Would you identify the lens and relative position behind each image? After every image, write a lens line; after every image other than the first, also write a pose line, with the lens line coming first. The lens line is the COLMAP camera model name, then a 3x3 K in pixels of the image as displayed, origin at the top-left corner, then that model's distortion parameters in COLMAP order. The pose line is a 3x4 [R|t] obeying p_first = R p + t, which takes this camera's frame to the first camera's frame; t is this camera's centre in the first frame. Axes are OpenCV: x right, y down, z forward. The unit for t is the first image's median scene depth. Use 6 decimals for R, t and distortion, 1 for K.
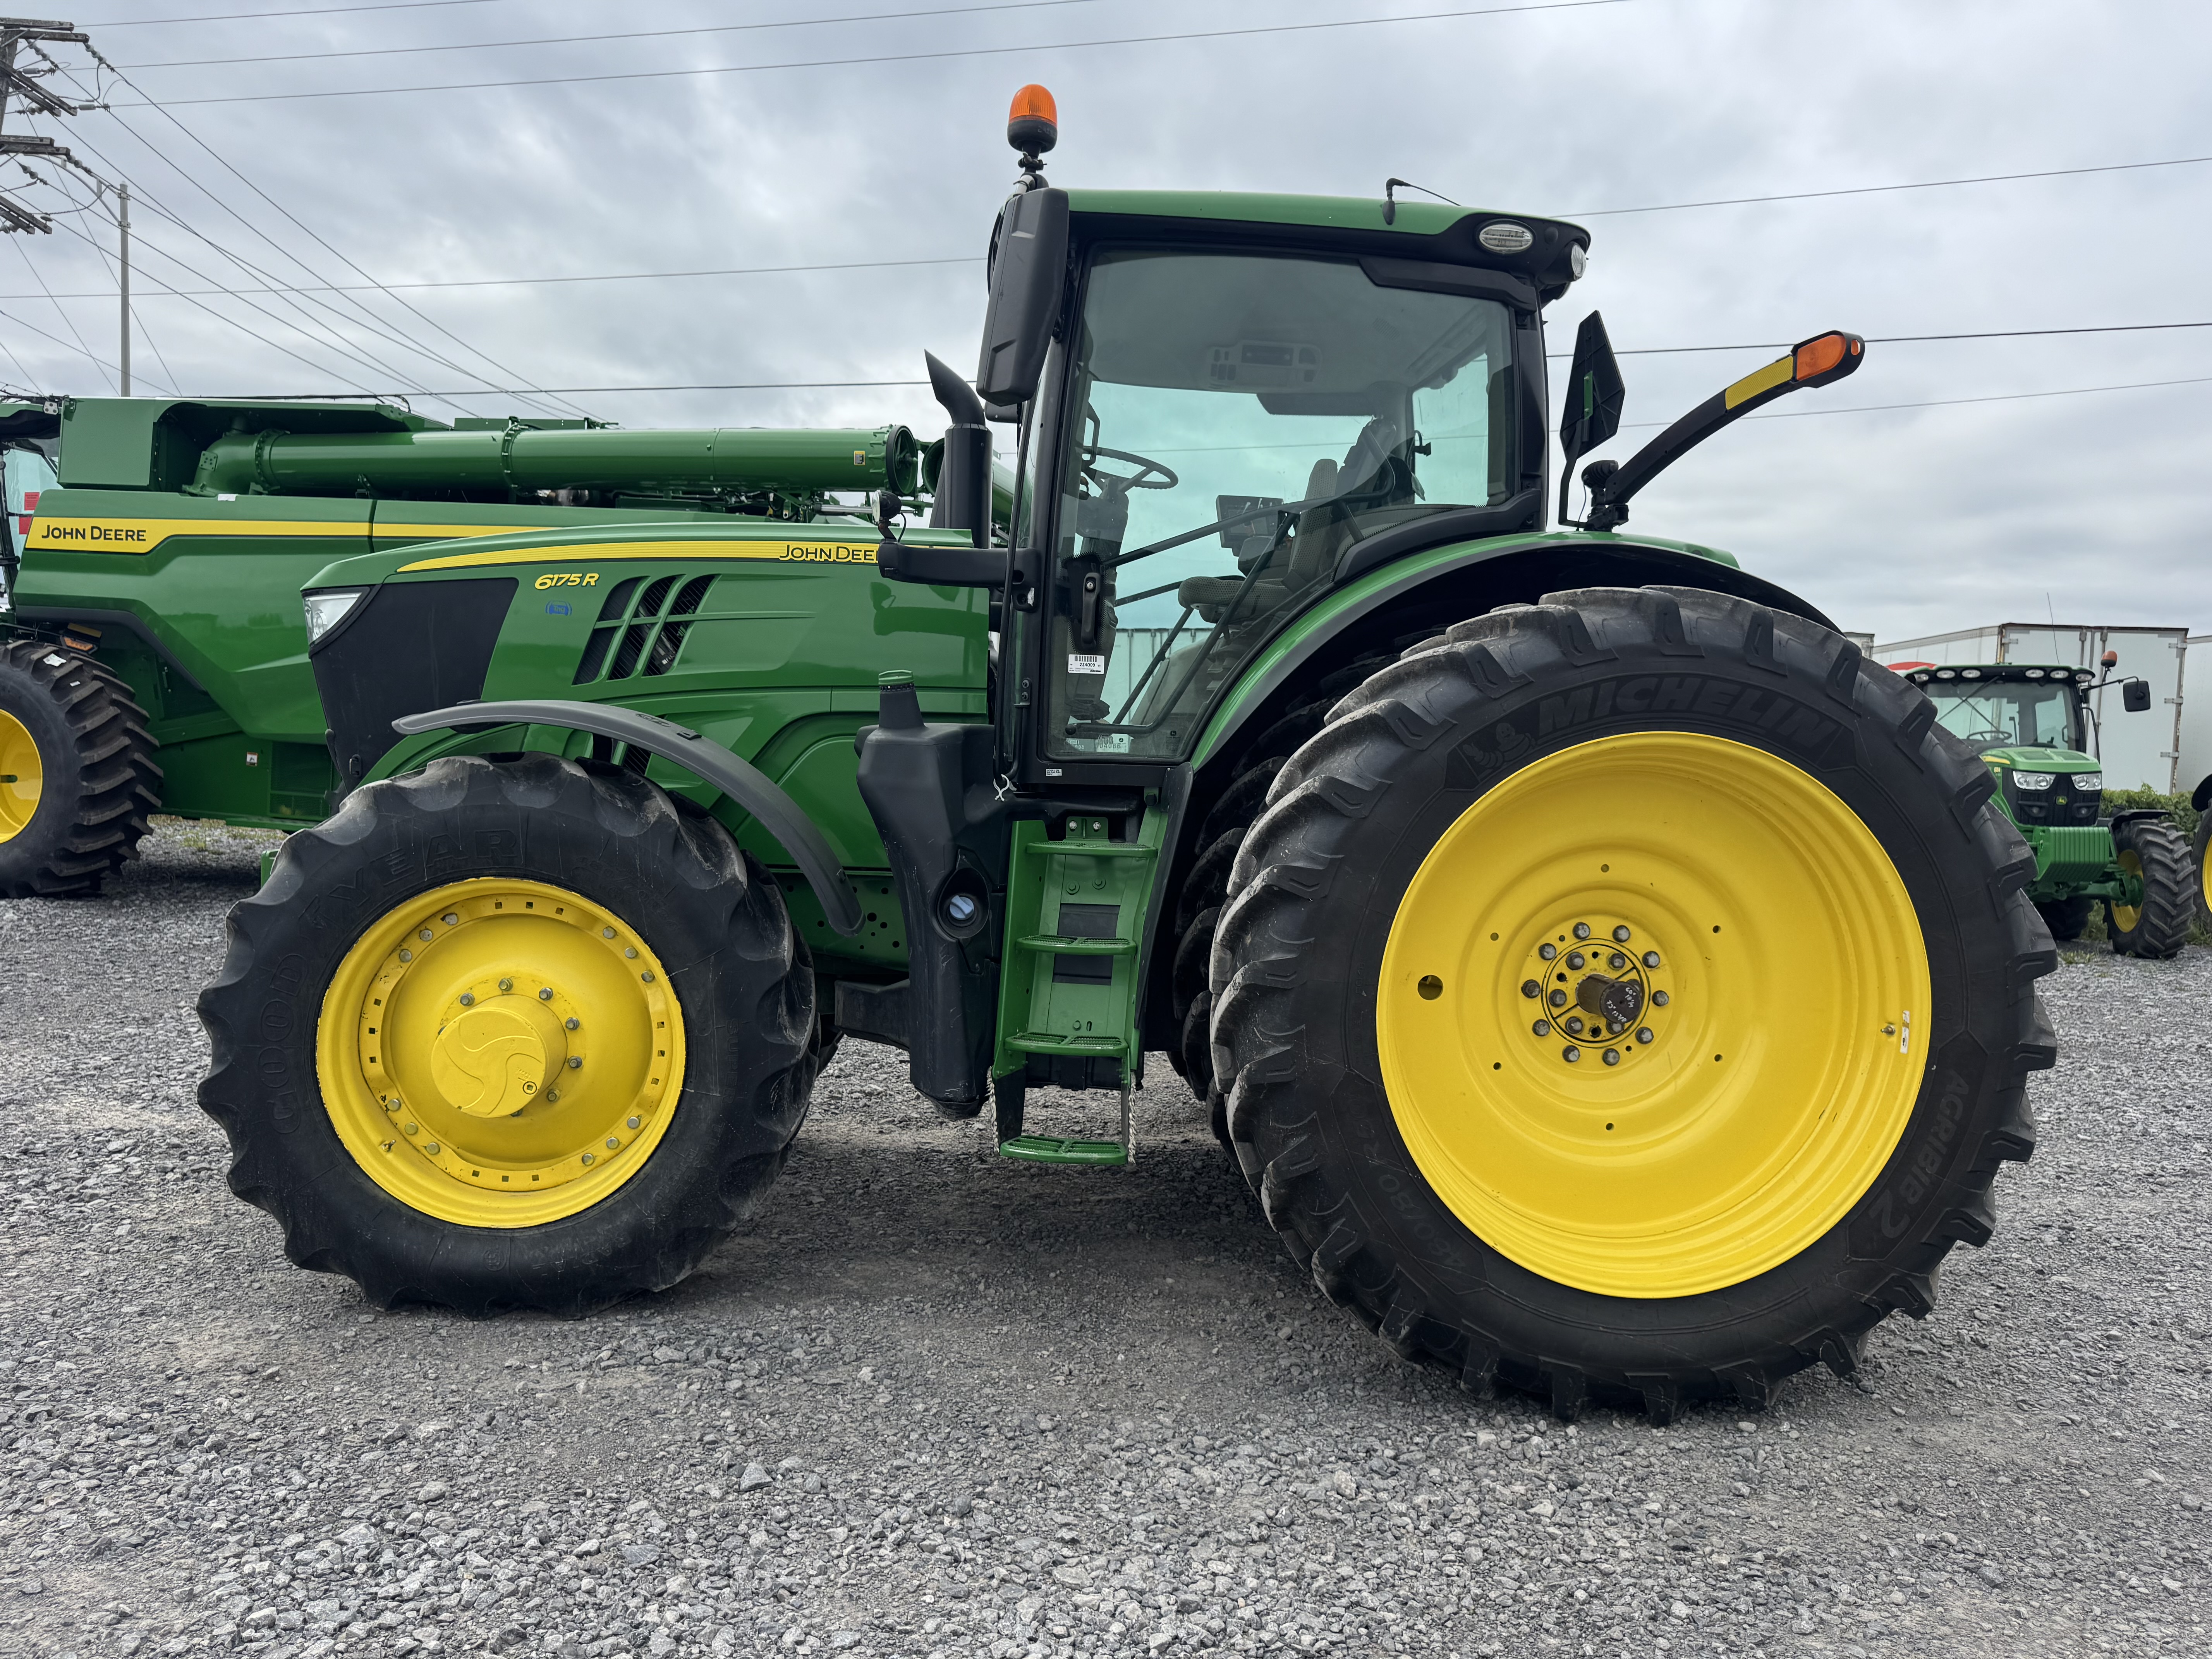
lens RADIAL K [[1560.3, 0, 1113.6], [0, 1560.3, 821.5], [0, 0, 1]] dist [0.058730, -0.001506]
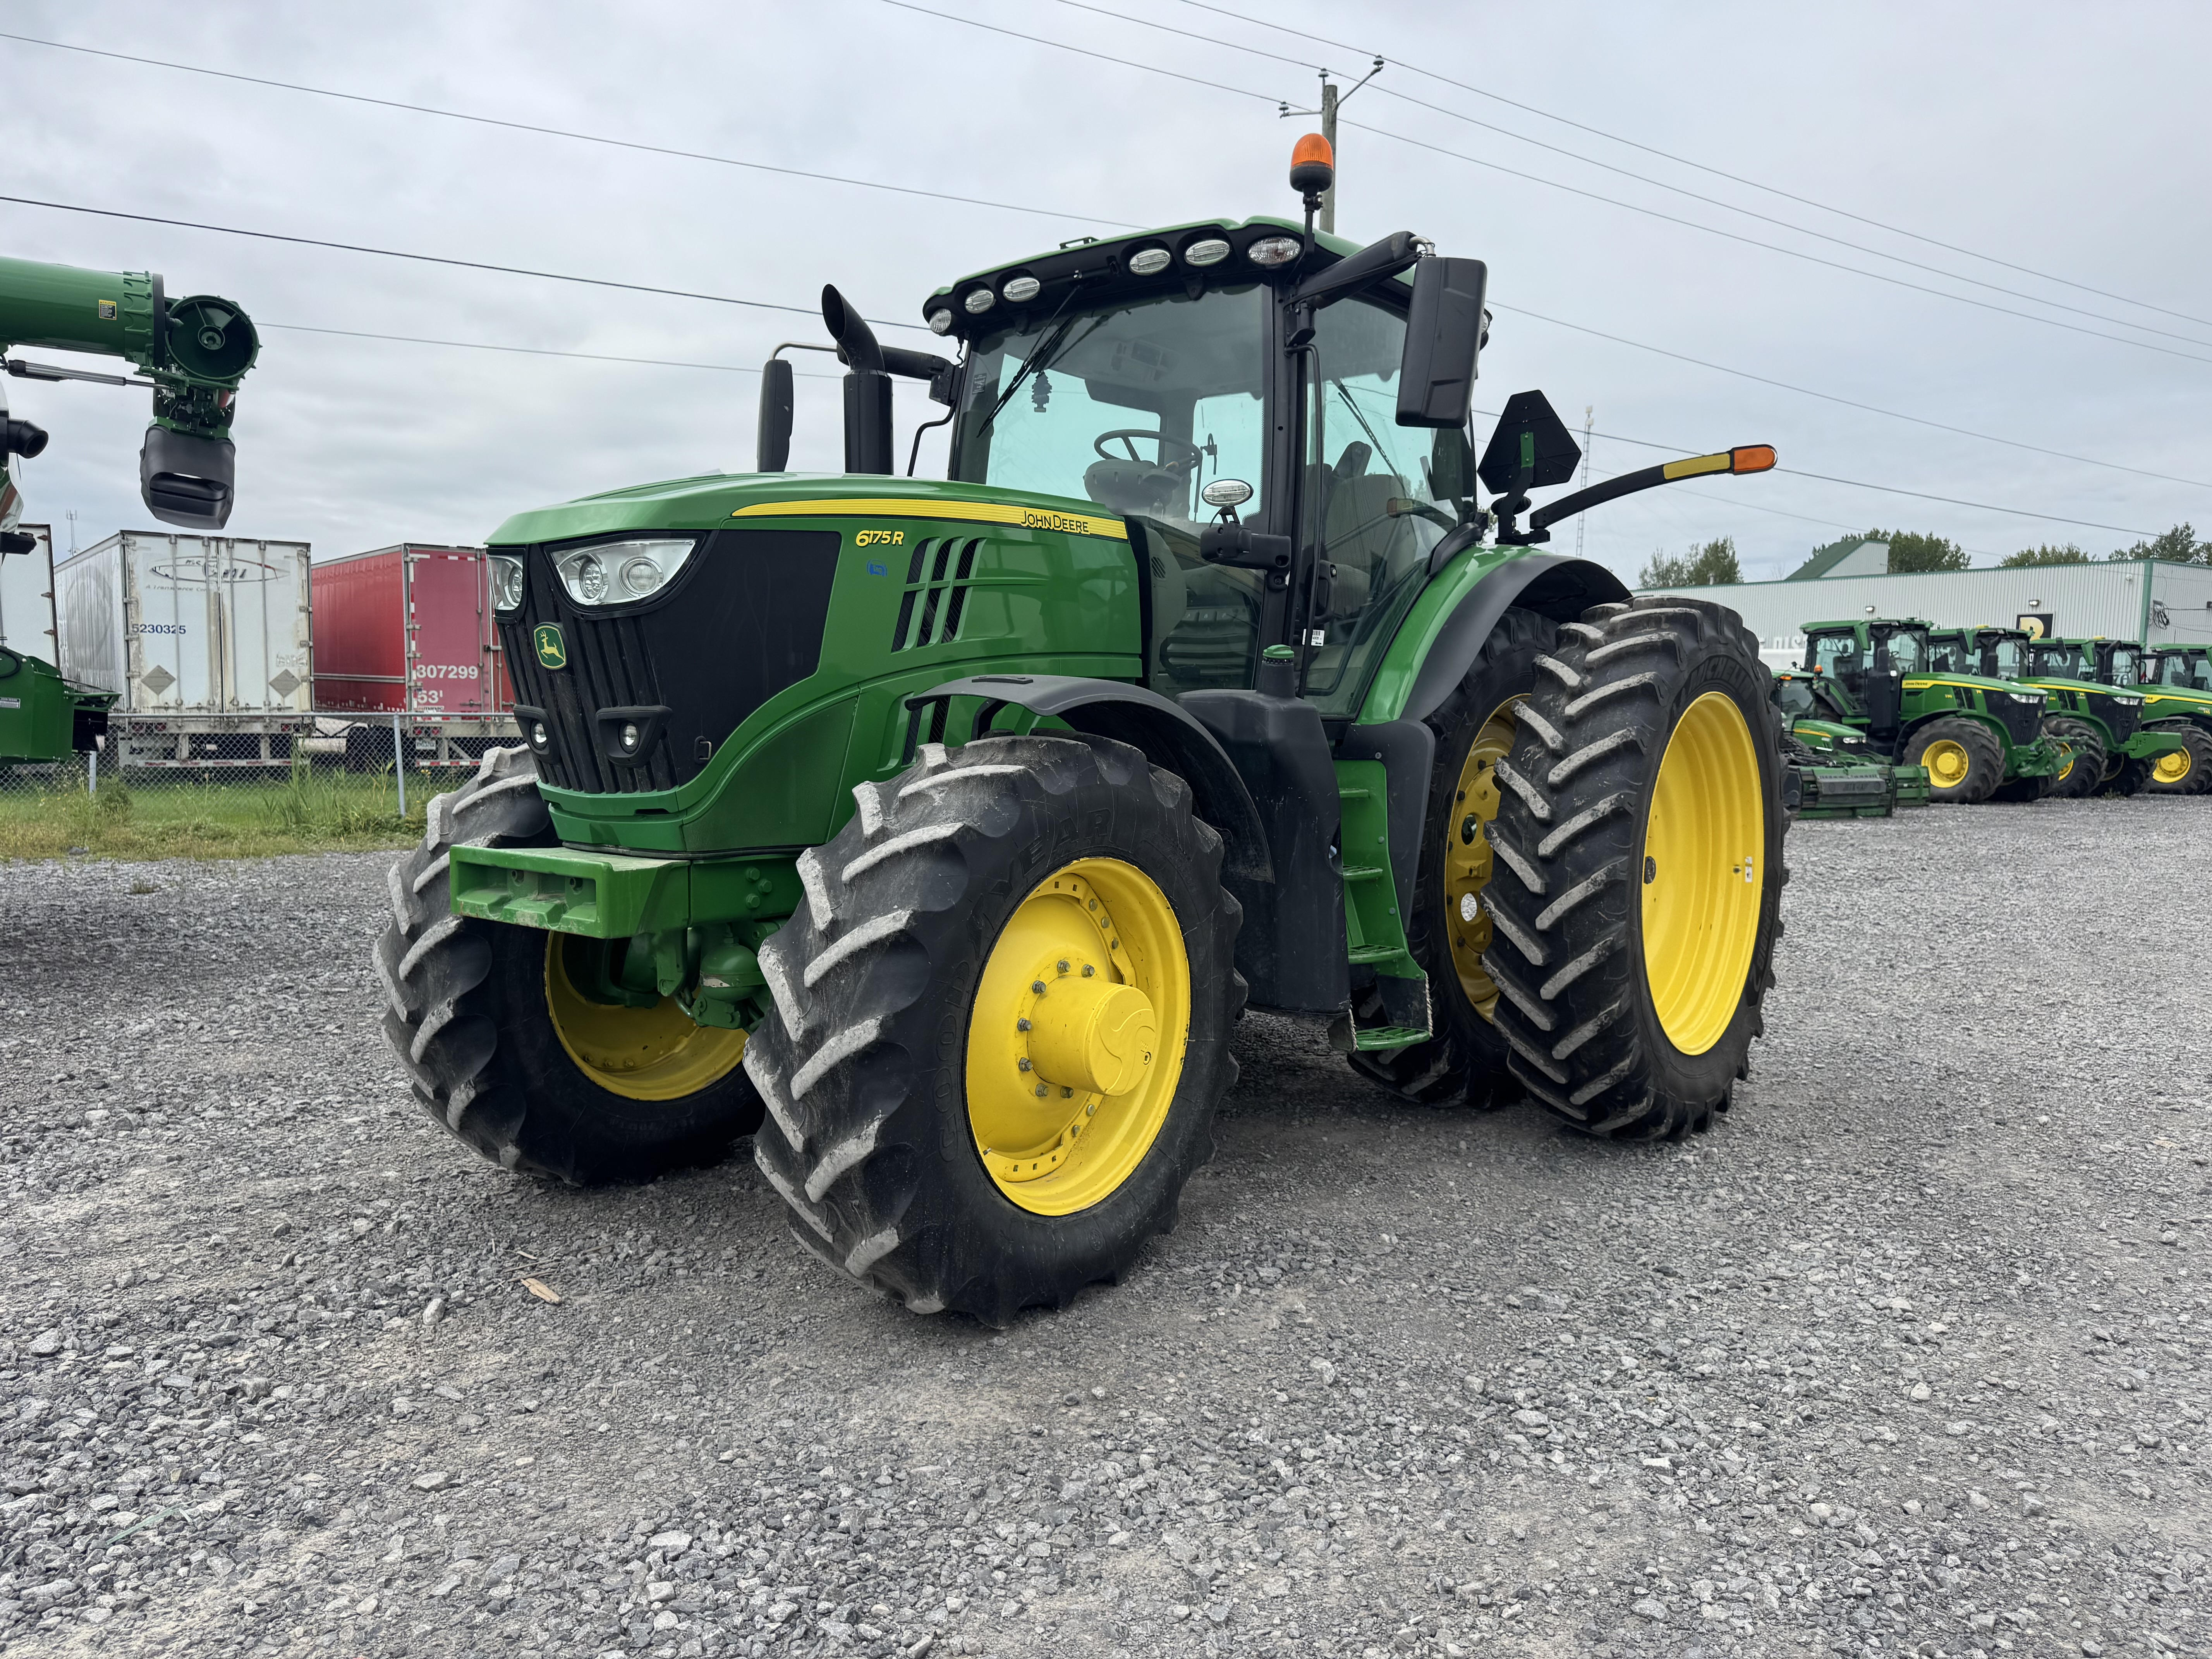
lens RADIAL K [[1560.3, 0, 1113.6], [0, 1560.3, 821.5], [0, 0, 1]] dist [0.058730, -0.001506]
pose [[0.694106, -0.075329, 0.715920, -1.011425], [0.040081, 0.997011, 0.066045, -0.047318], [-0.718756, -0.017148, 0.695051, 0.290349]]
